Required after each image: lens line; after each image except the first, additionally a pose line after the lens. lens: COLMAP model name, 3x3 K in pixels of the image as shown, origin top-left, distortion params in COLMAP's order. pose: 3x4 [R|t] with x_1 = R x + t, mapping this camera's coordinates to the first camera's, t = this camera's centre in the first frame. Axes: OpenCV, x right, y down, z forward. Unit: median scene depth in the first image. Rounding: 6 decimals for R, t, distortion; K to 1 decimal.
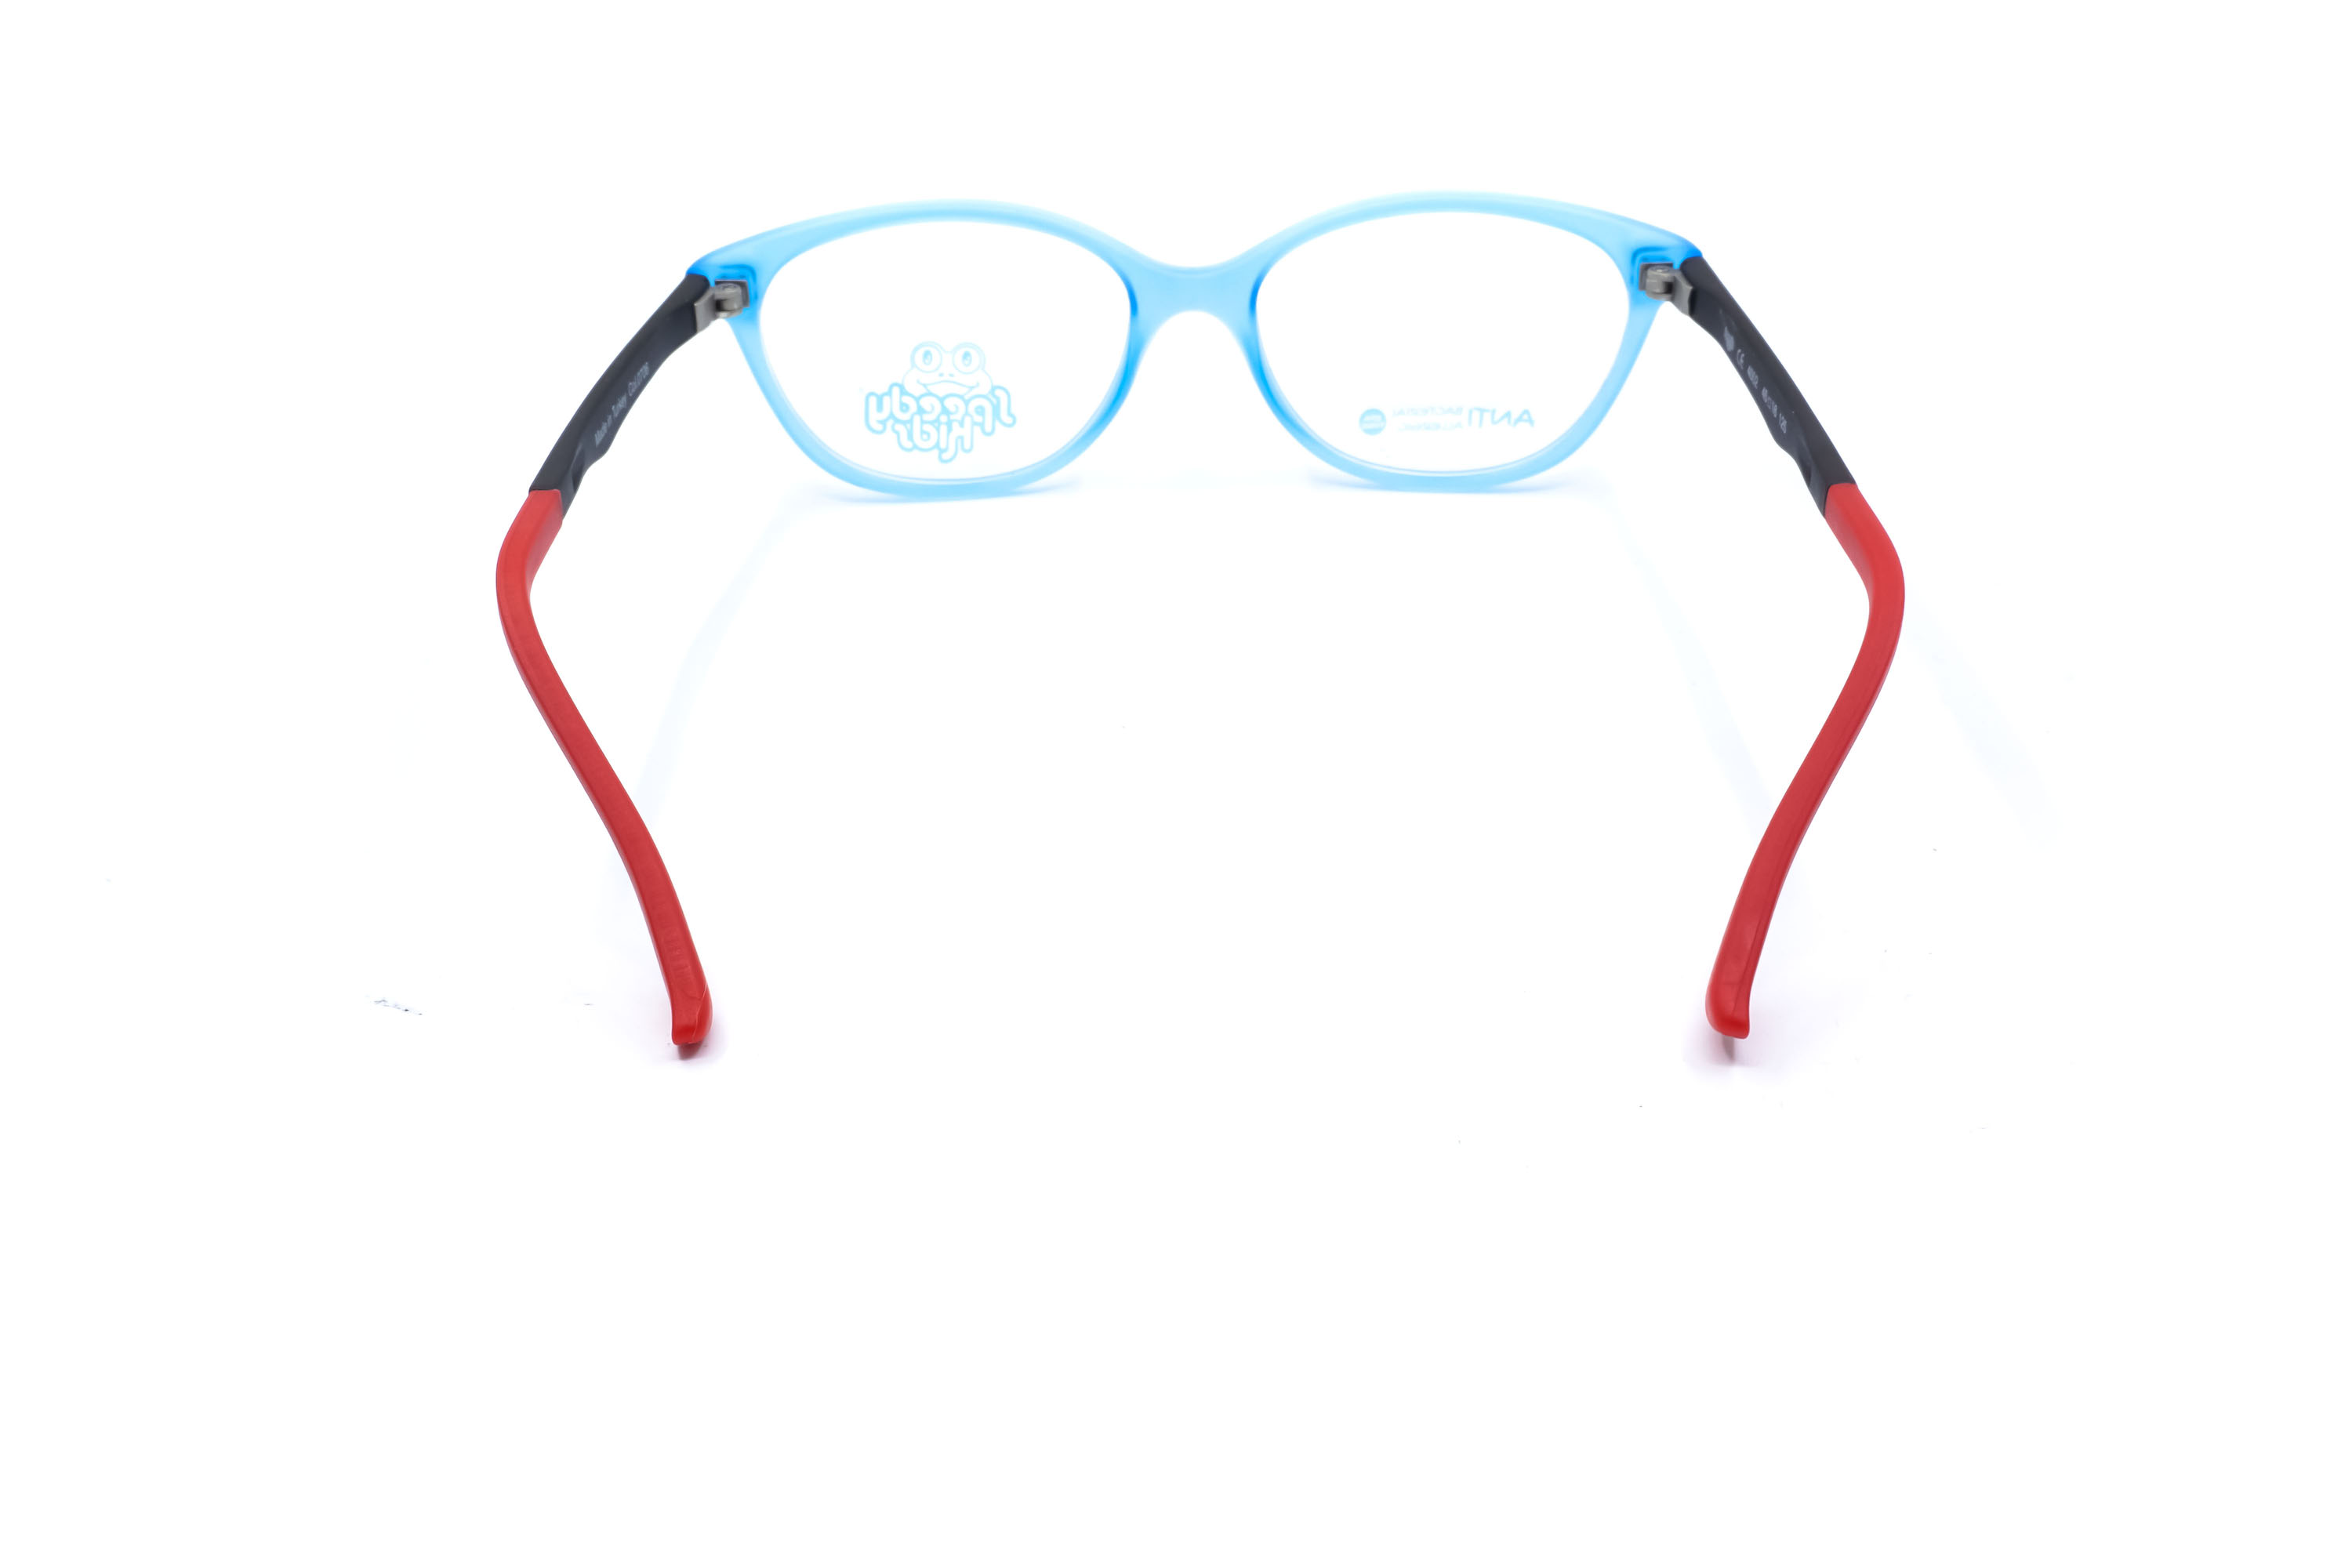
lens RADIAL K [[2450.1, 0, 1176.0], [0, 2450.1, 784.0], [0, 0, 1]] dist [-0.001000, -0.011974]
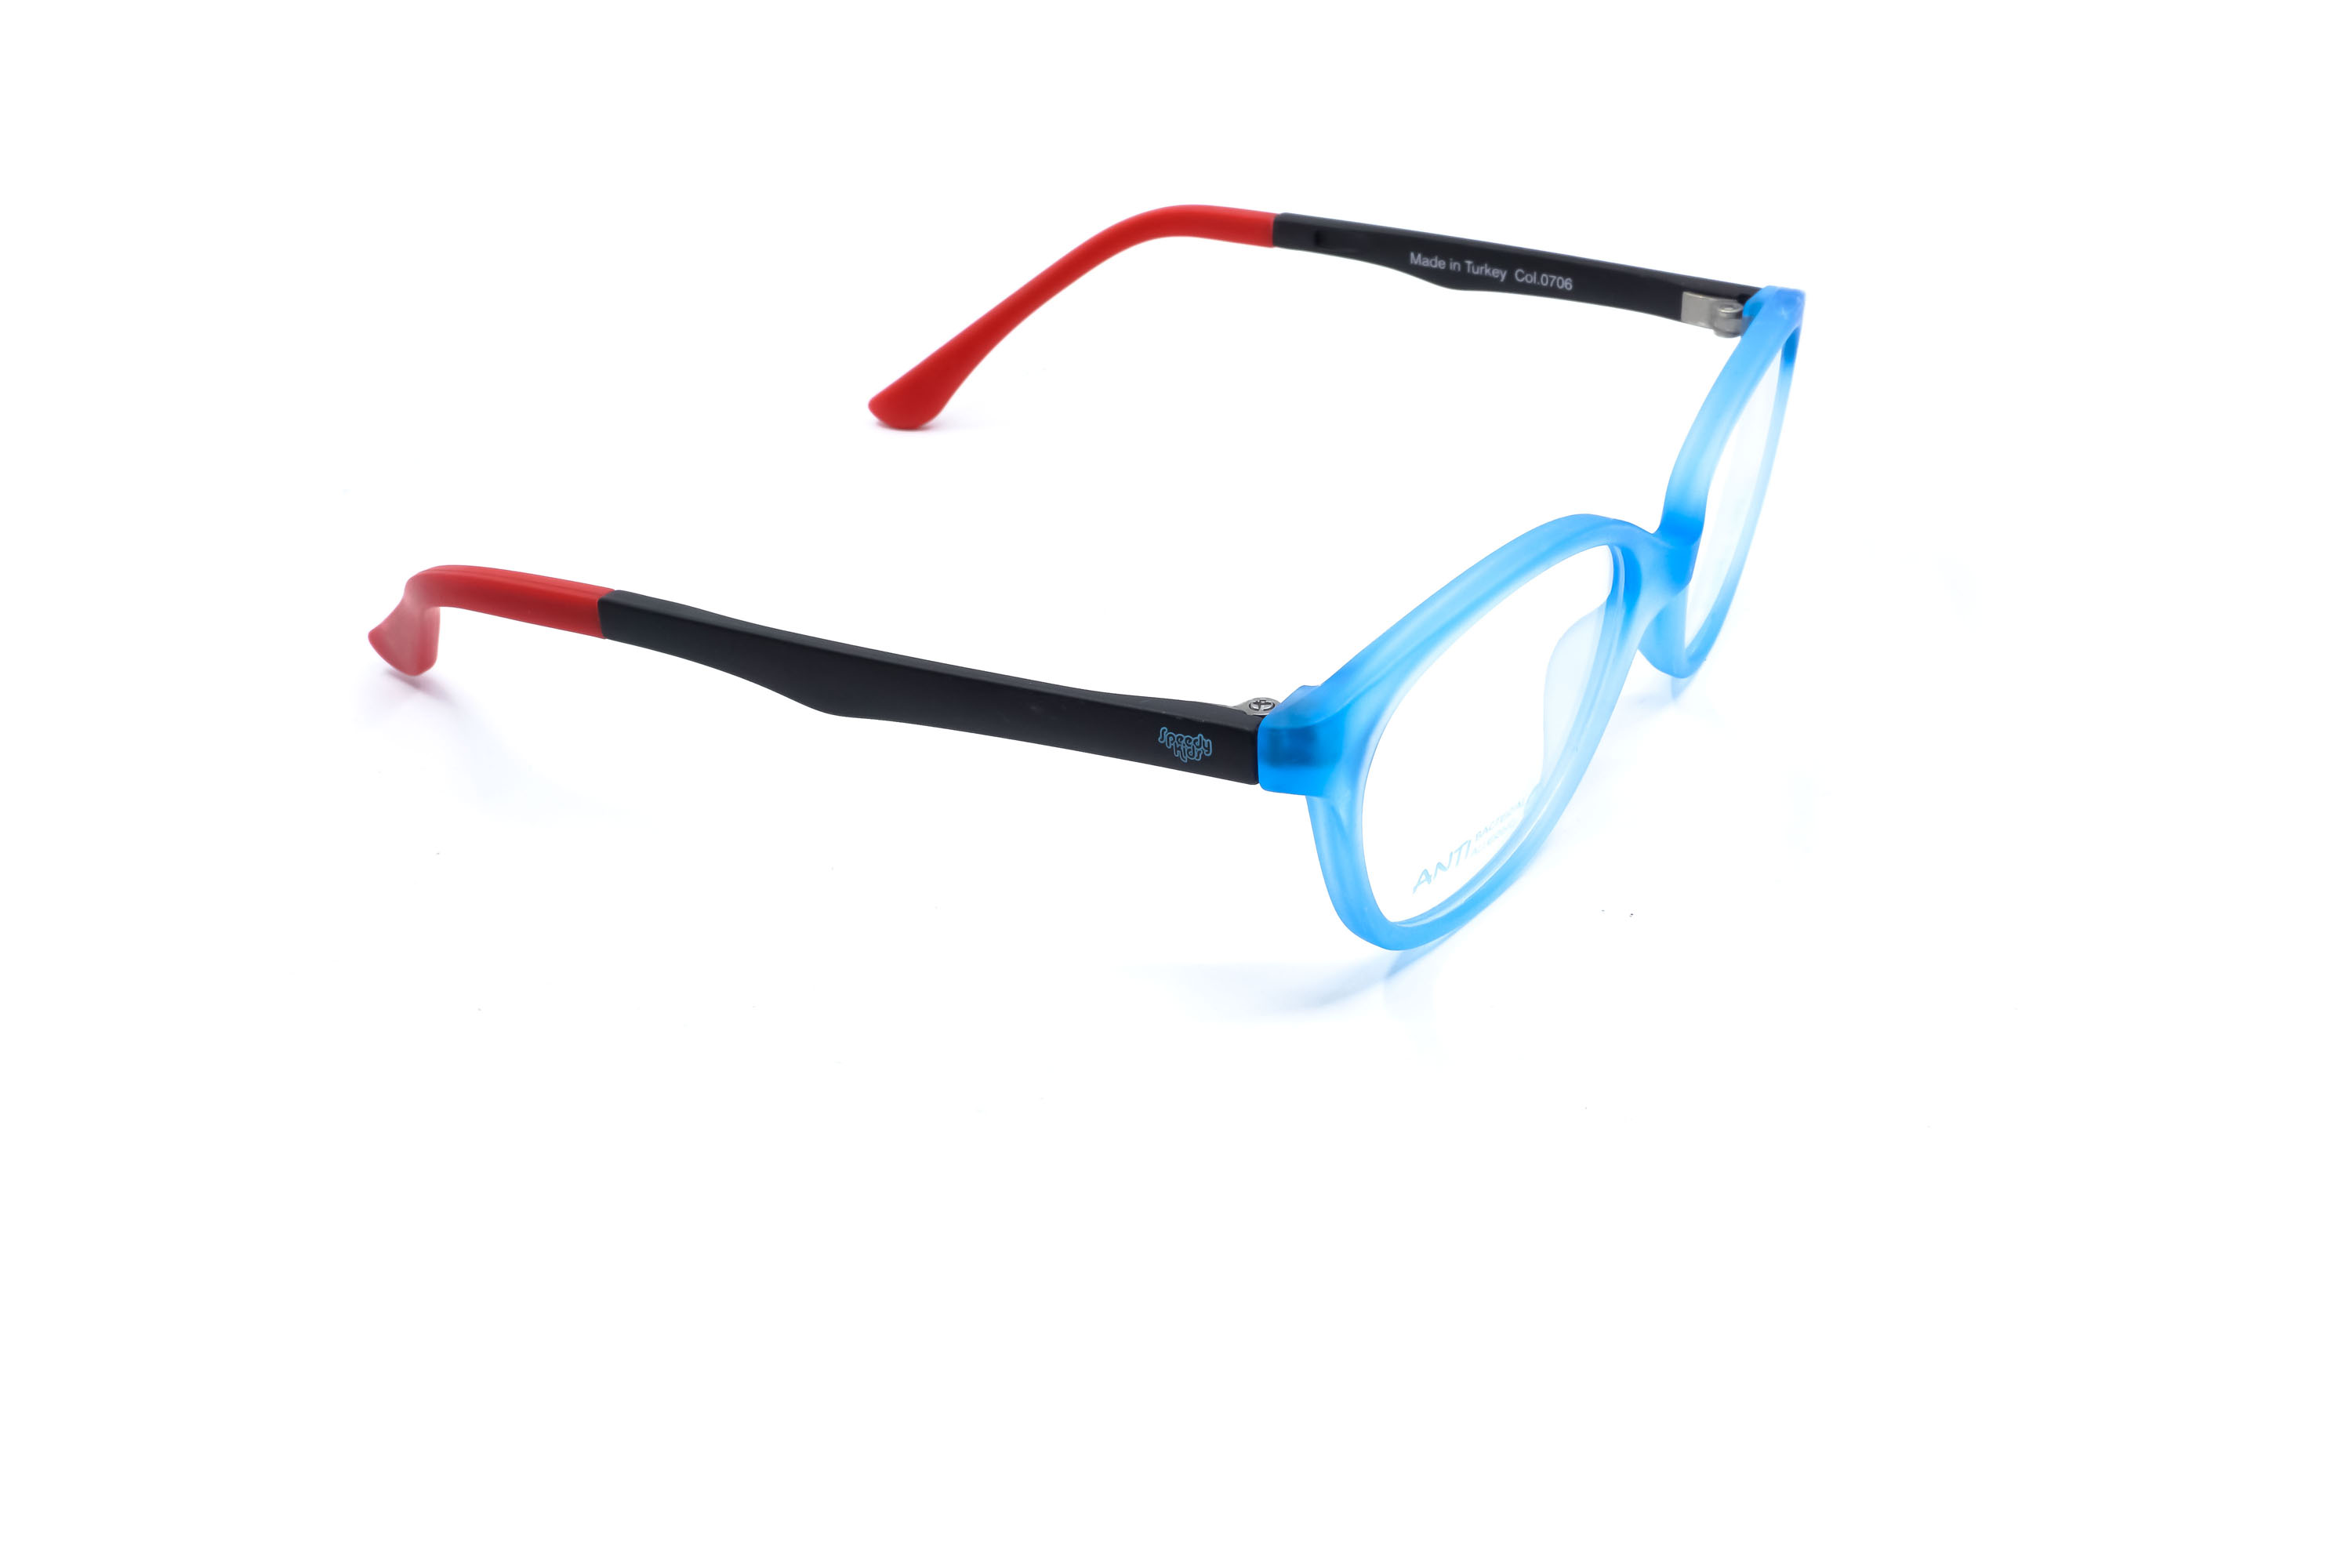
lens RADIAL K [[2436.3, 0, 1176.0], [0, 2436.3, 784.0], [0, 0, 1]] dist [0.003854, -0.000543]
pose [[-0.507381, 0.449383, -0.735268, 0.670504], [-0.397222, 0.635226, 0.662347, -0.594500], [0.764709, 0.628127, -0.143796, 1.029049]]
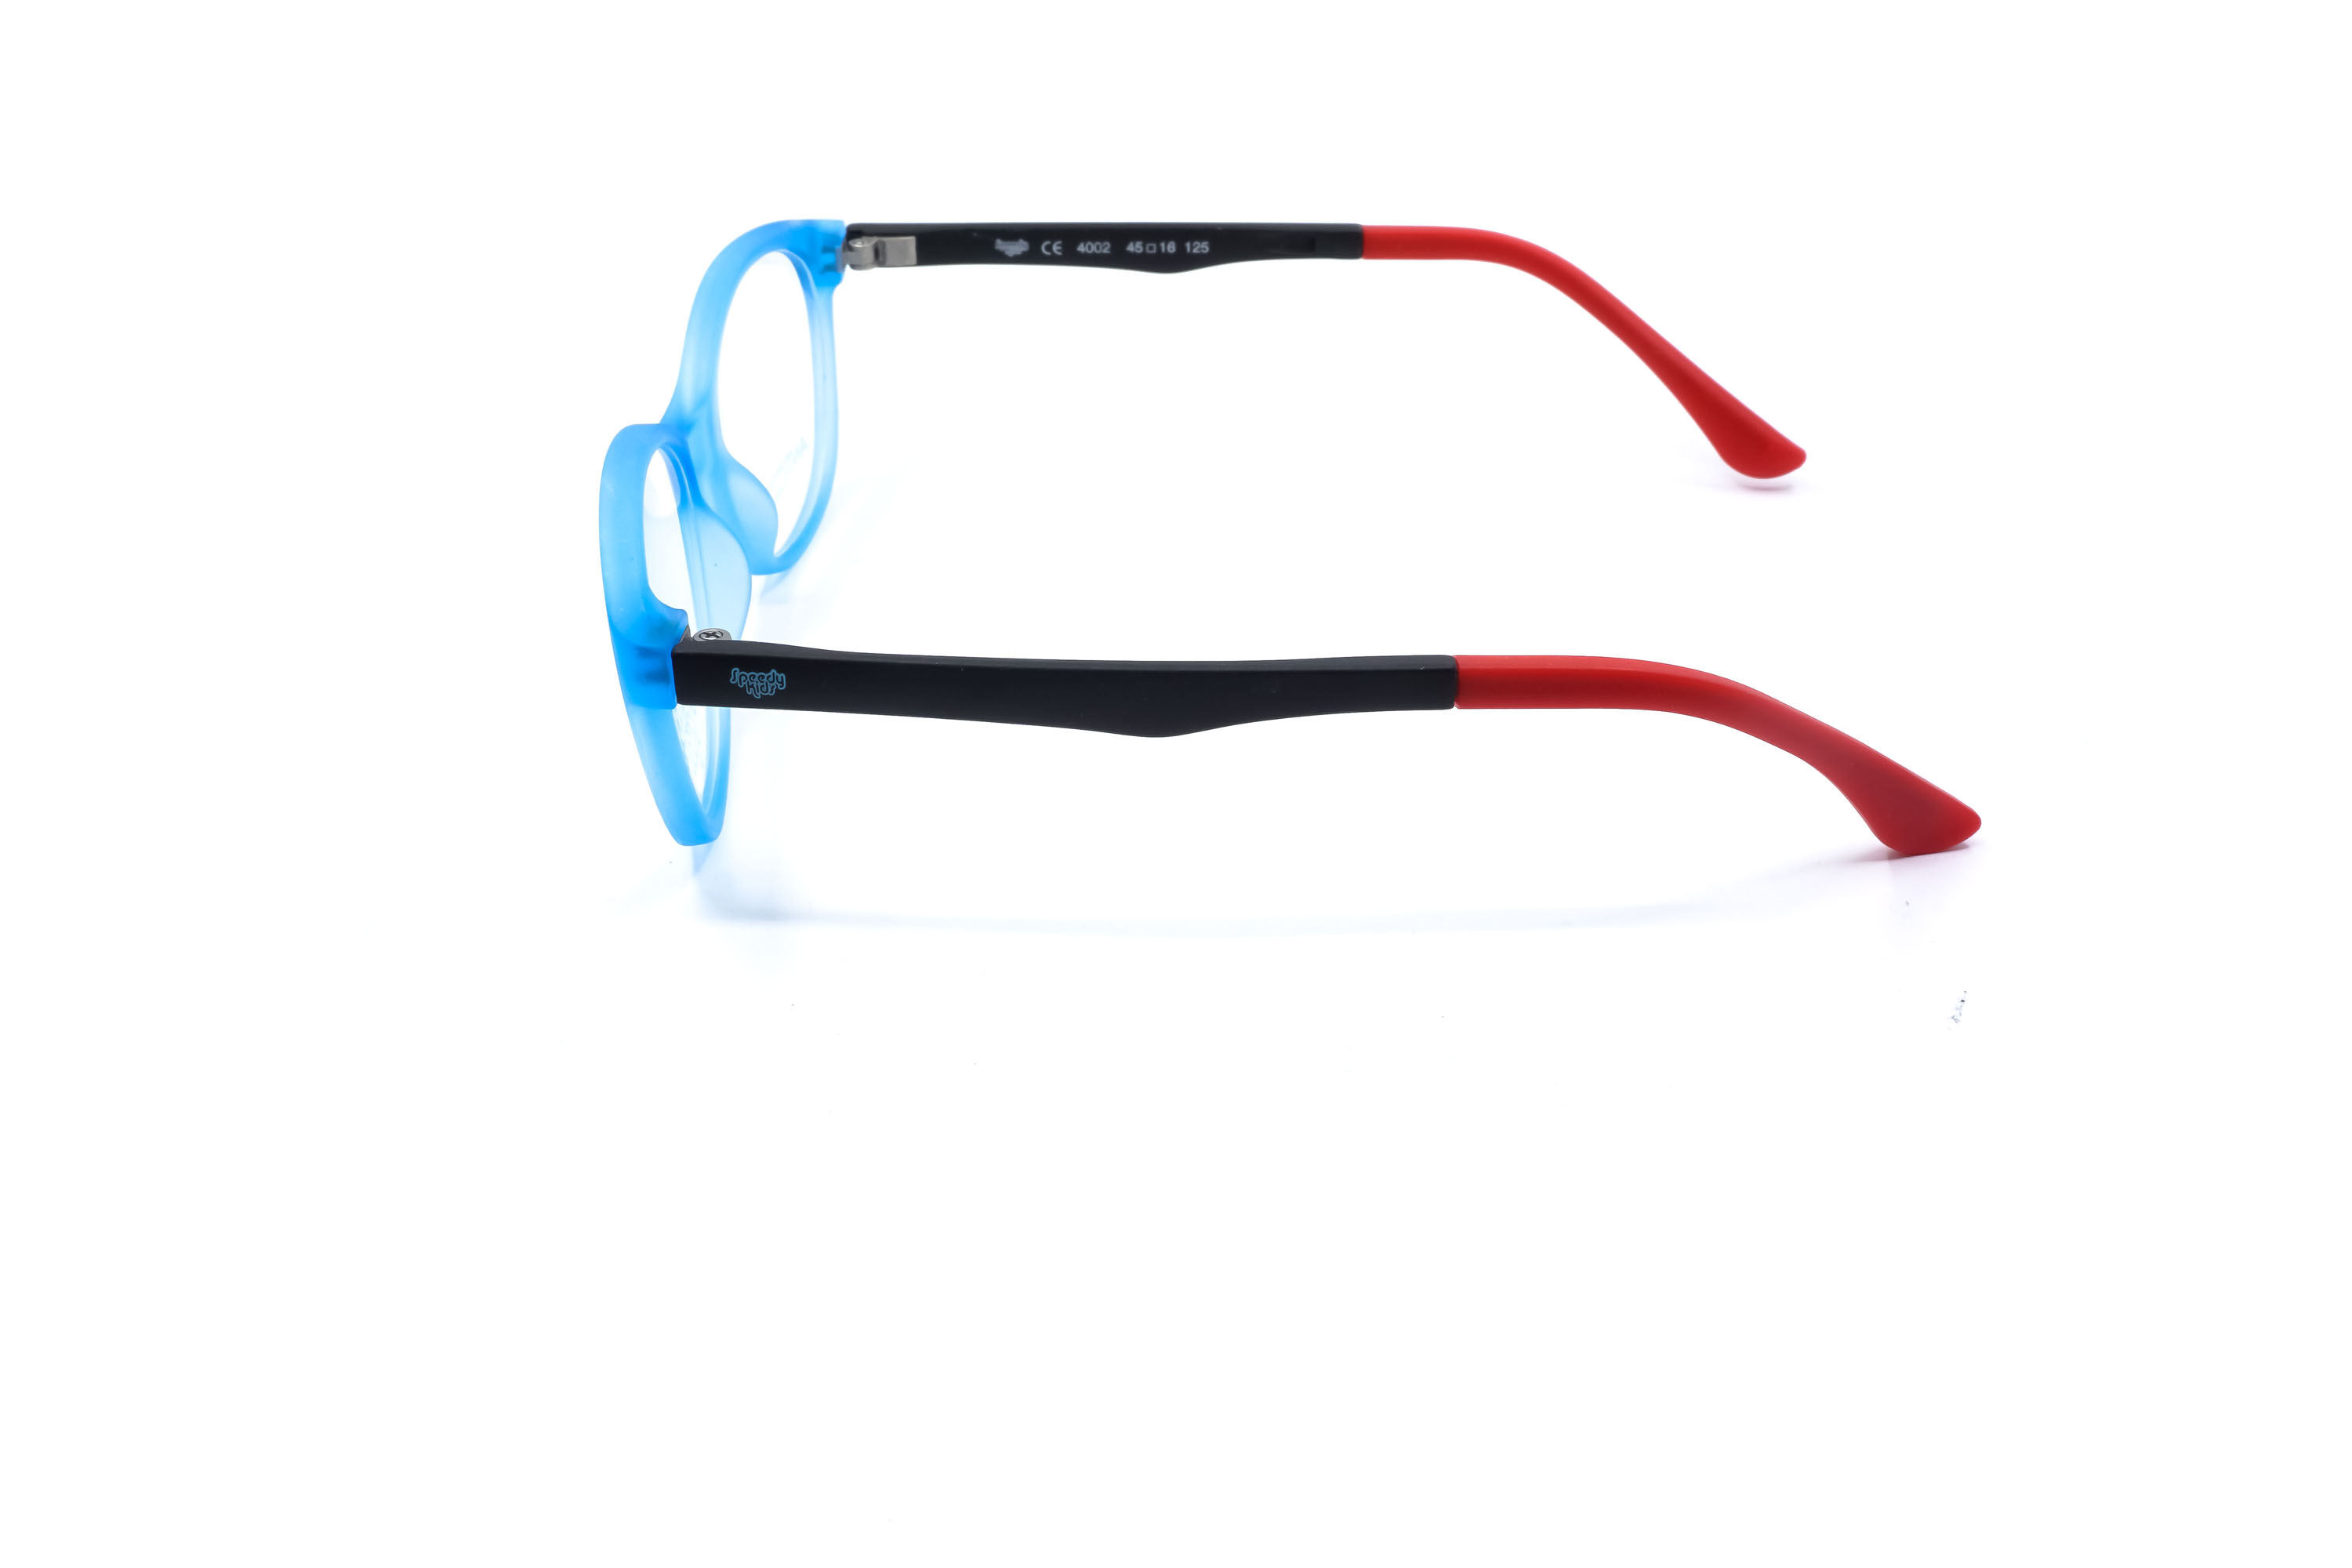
lens RADIAL K [[2450.1, 0, 1176.0], [0, 2450.1, 784.0], [0, 0, 1]] dist [-0.001000, -0.011974]
pose [[-0.000505, -0.477594, 0.878580, -0.790873], [0.508013, 0.756642, 0.411601, -0.375356], [-0.861350, 0.446538, 0.242241, 0.688143]]
